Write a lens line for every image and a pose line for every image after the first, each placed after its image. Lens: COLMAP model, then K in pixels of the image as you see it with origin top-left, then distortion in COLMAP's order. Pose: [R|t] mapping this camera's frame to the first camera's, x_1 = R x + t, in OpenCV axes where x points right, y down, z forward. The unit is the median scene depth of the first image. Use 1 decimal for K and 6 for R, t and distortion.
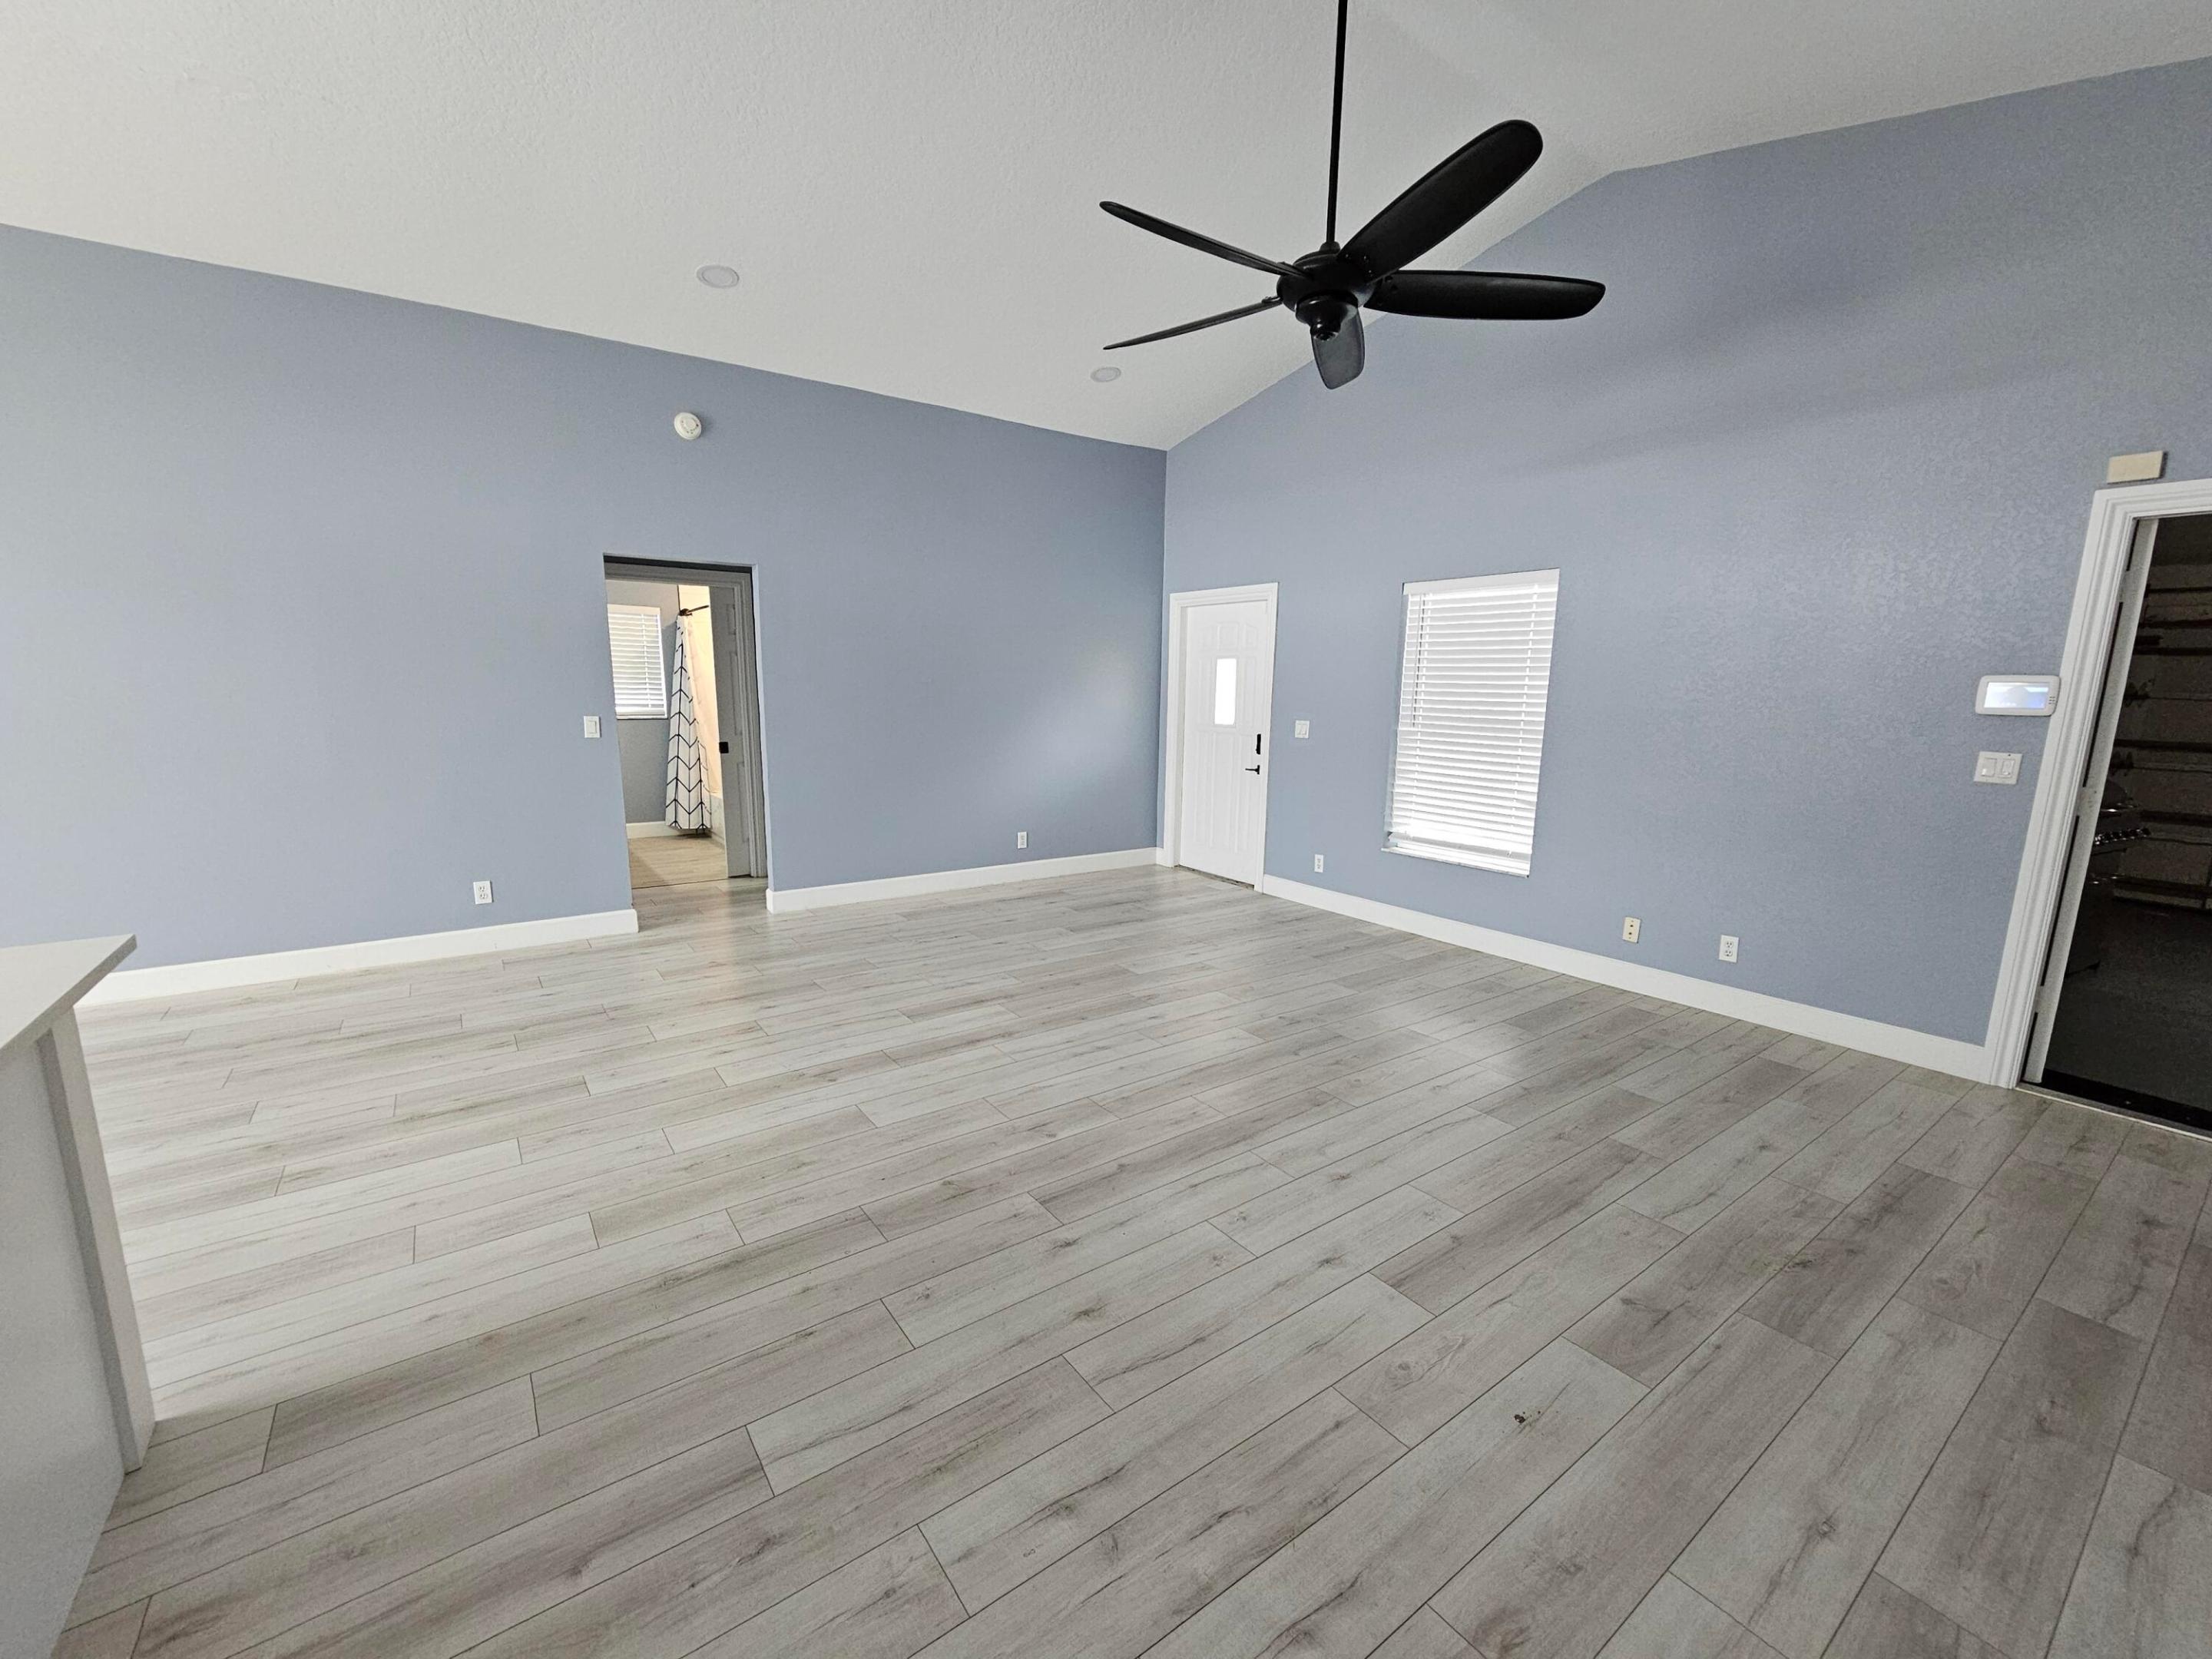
lens RADIAL K [[907.2, 0, 1094.0], [0, 907.2, 843.9], [0, 0, 1]] dist [0.001035, -0.000143]
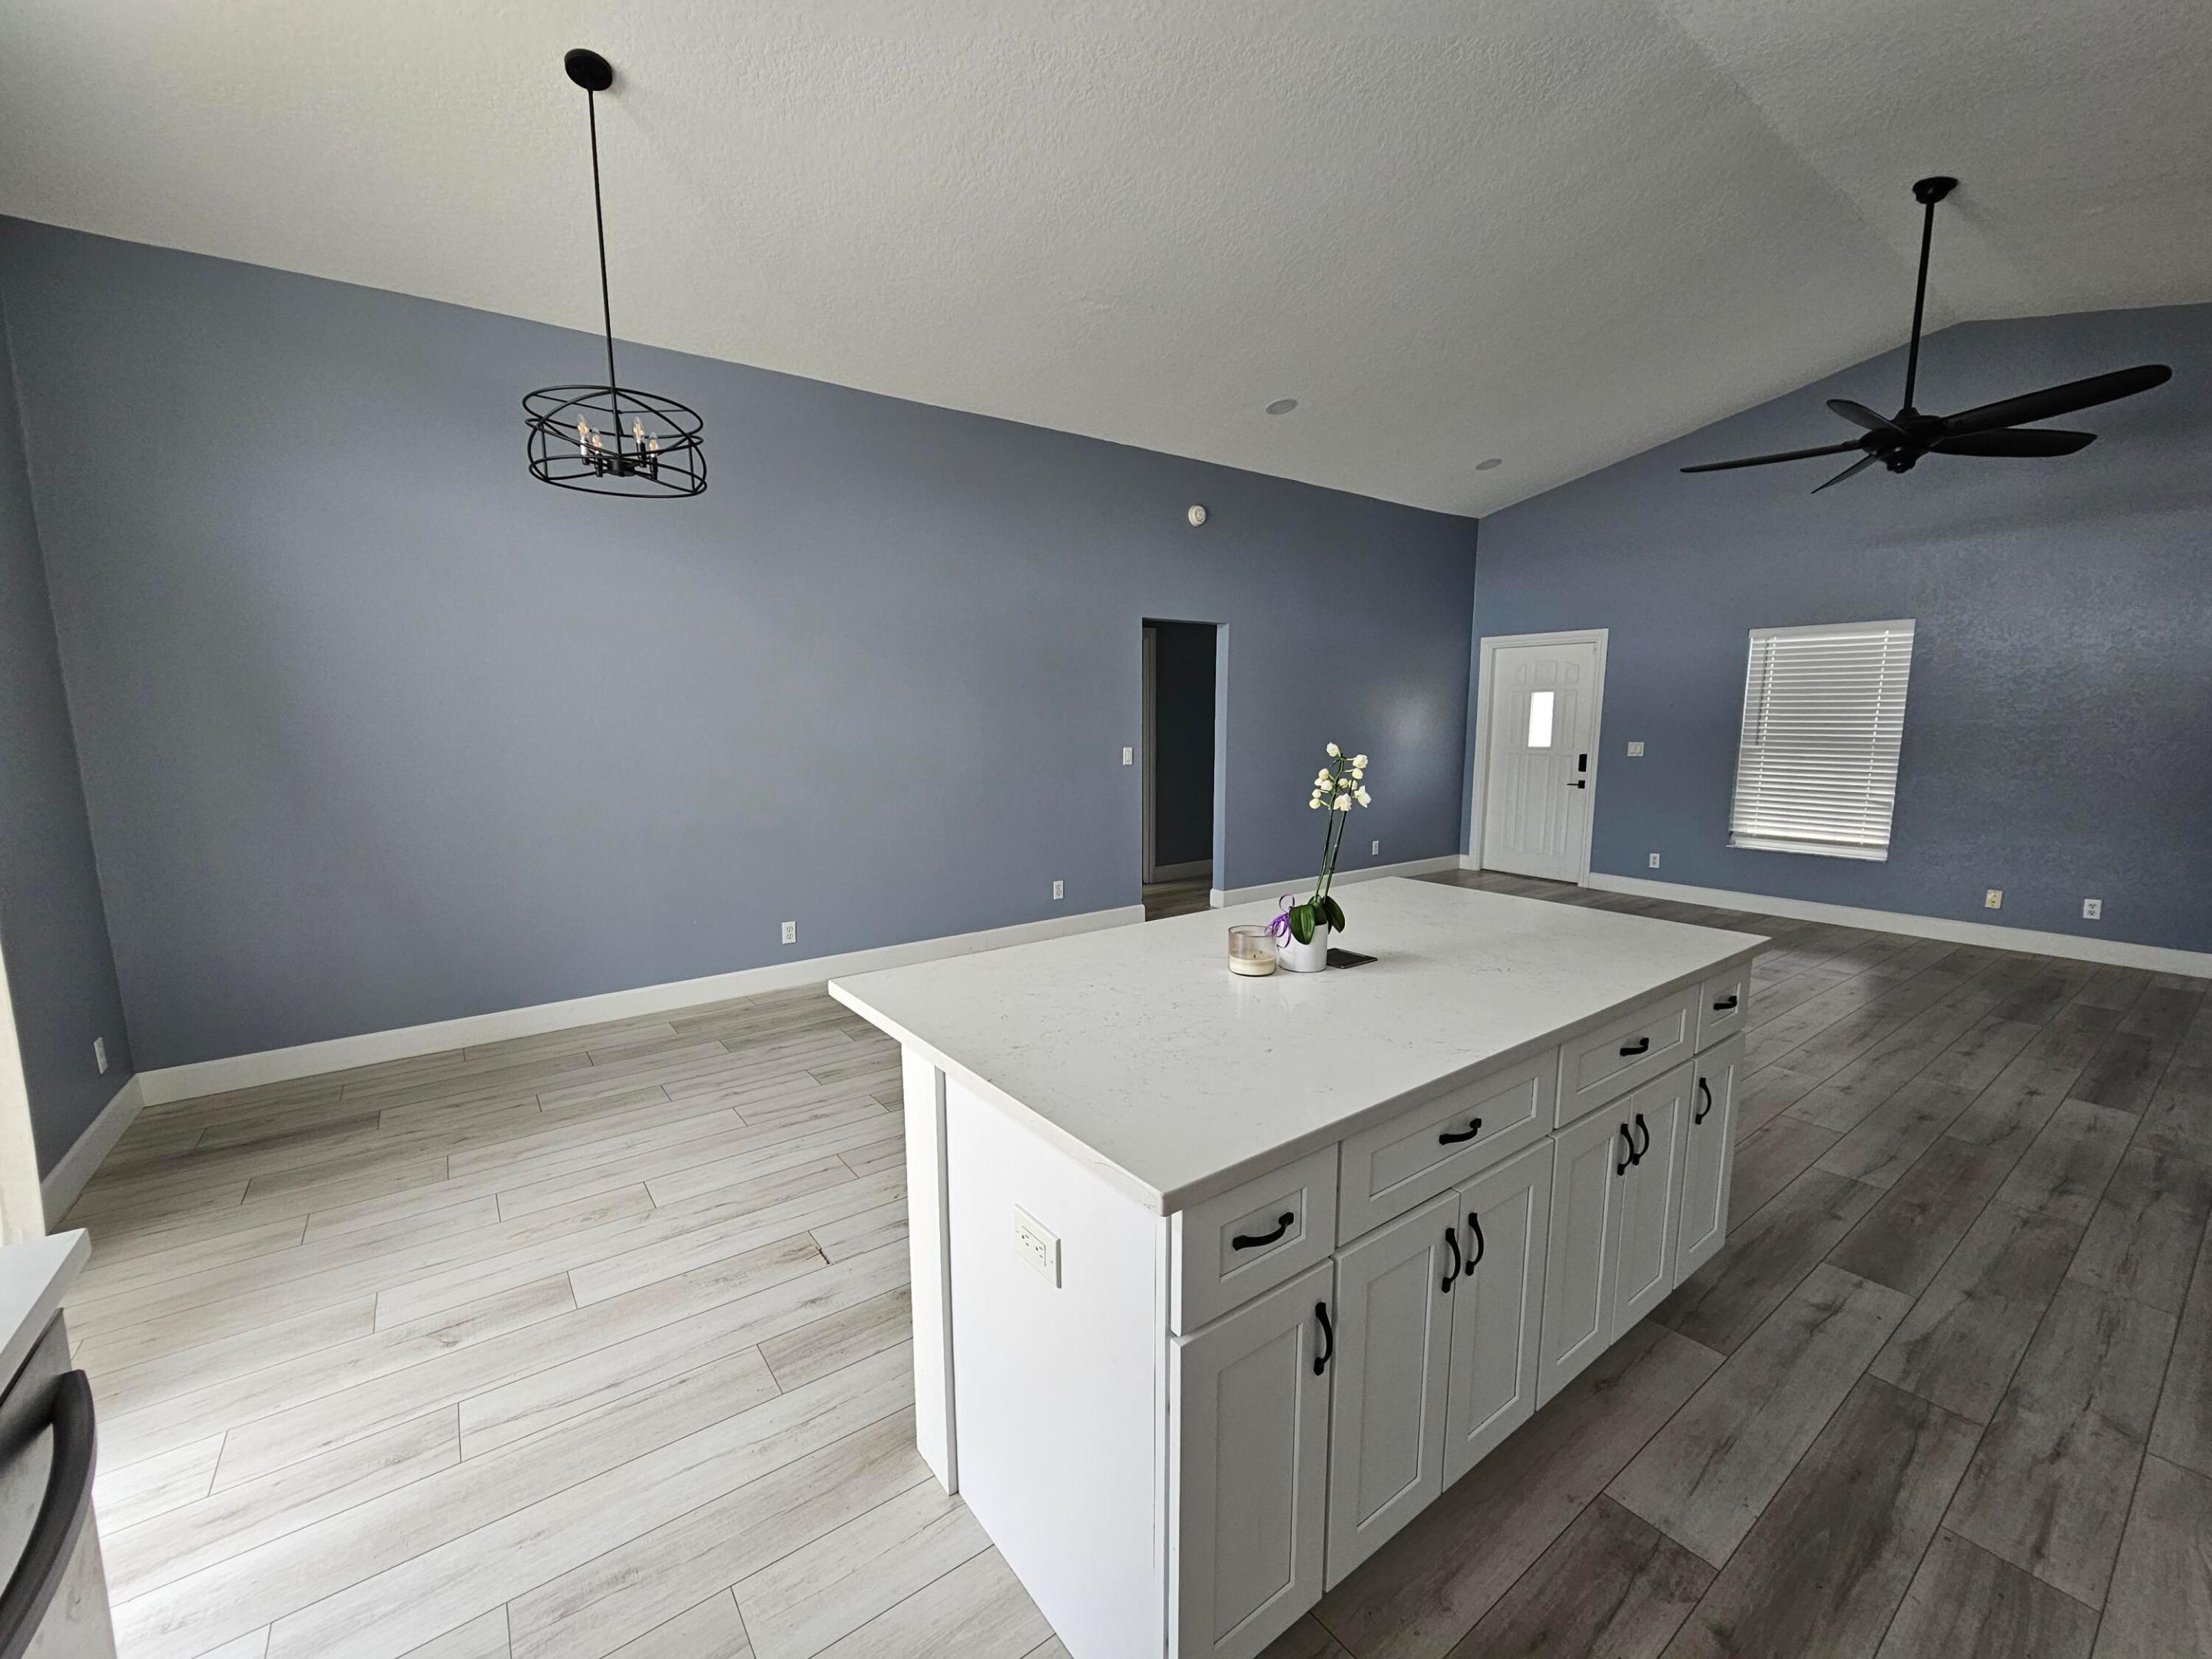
lens RADIAL K [[907.2, 0, 1098.3], [0, 907.2, 848.2], [0, 0, 1]] dist [0.001035, -0.000143]
pose [[0.999736, -0.018687, 0.013402, -0.701154], [0.019083, 0.999367, -0.030012, 0.037949], [-0.012833, 0.030260, 0.999460, -0.267480]]
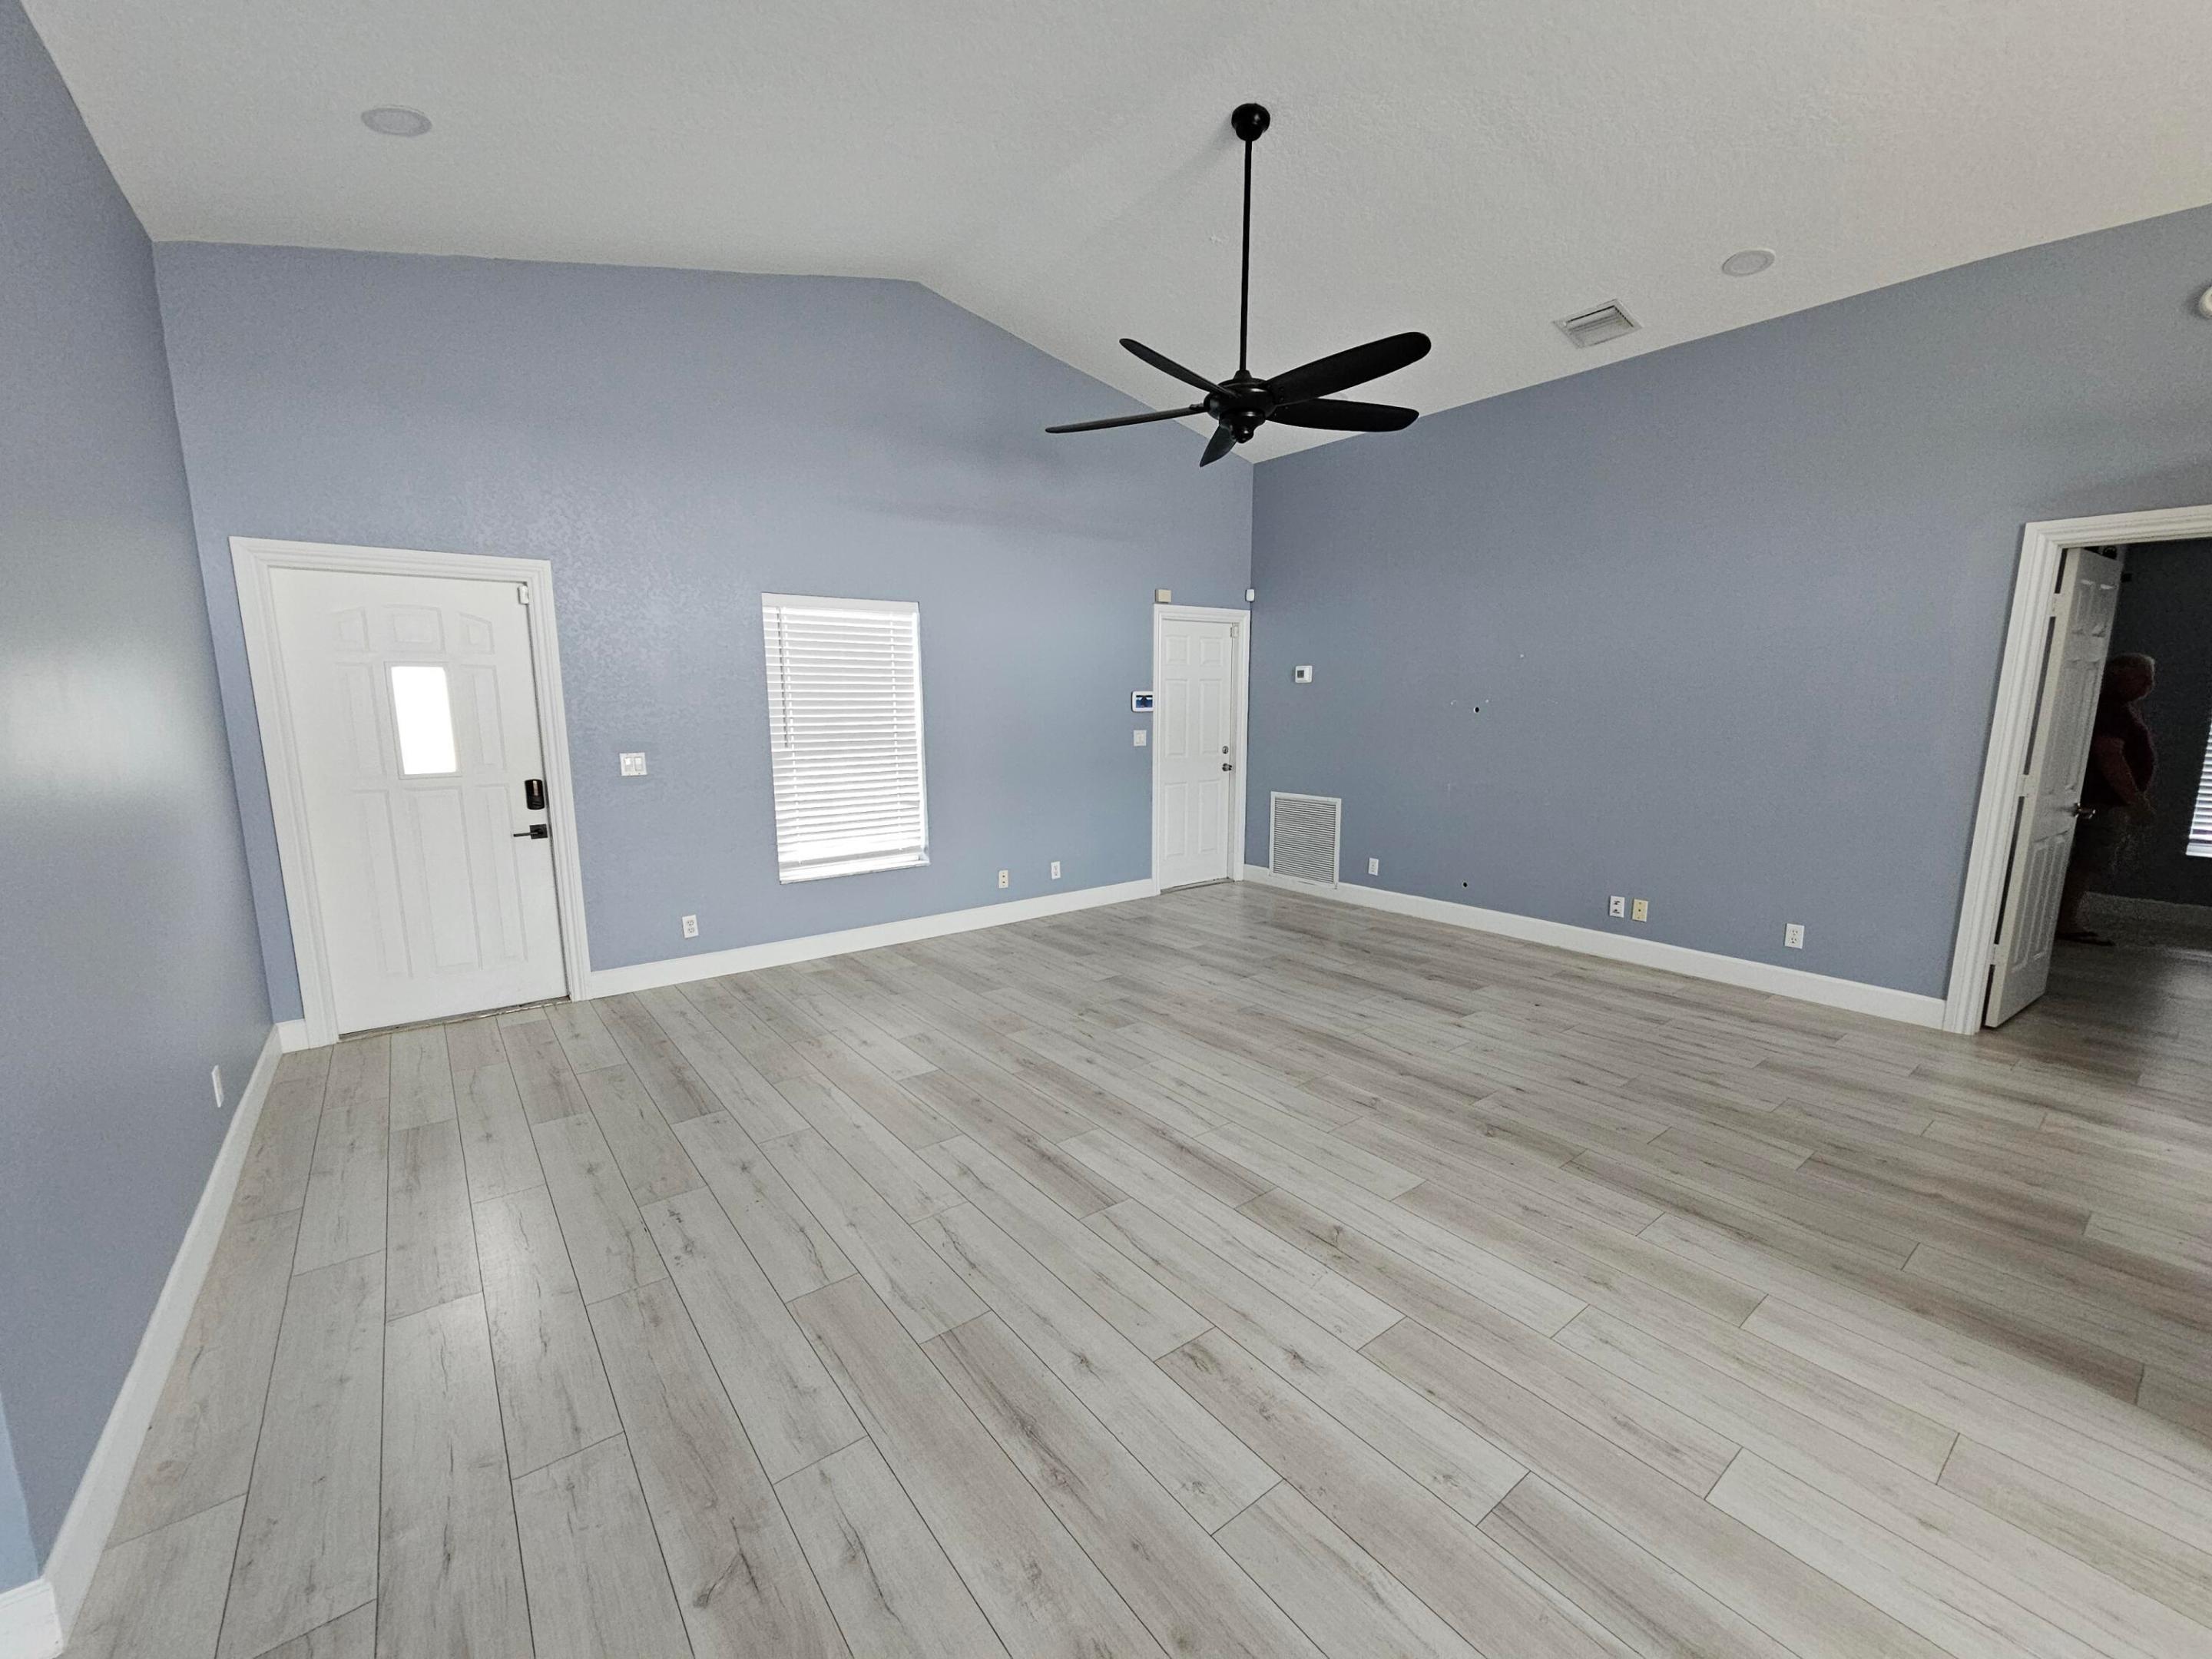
lens RADIAL K [[907.2, 0, 1097.2], [0, 907.2, 848.2], [0, 0, 1]] dist [0.001035, -0.000143]
pose [[-0.036289, -0.179906, 0.983014, -0.758950], [0.179346, 0.966520, 0.183508, -0.179331], [-0.983117, 0.182958, -0.002808, 0.884204]]
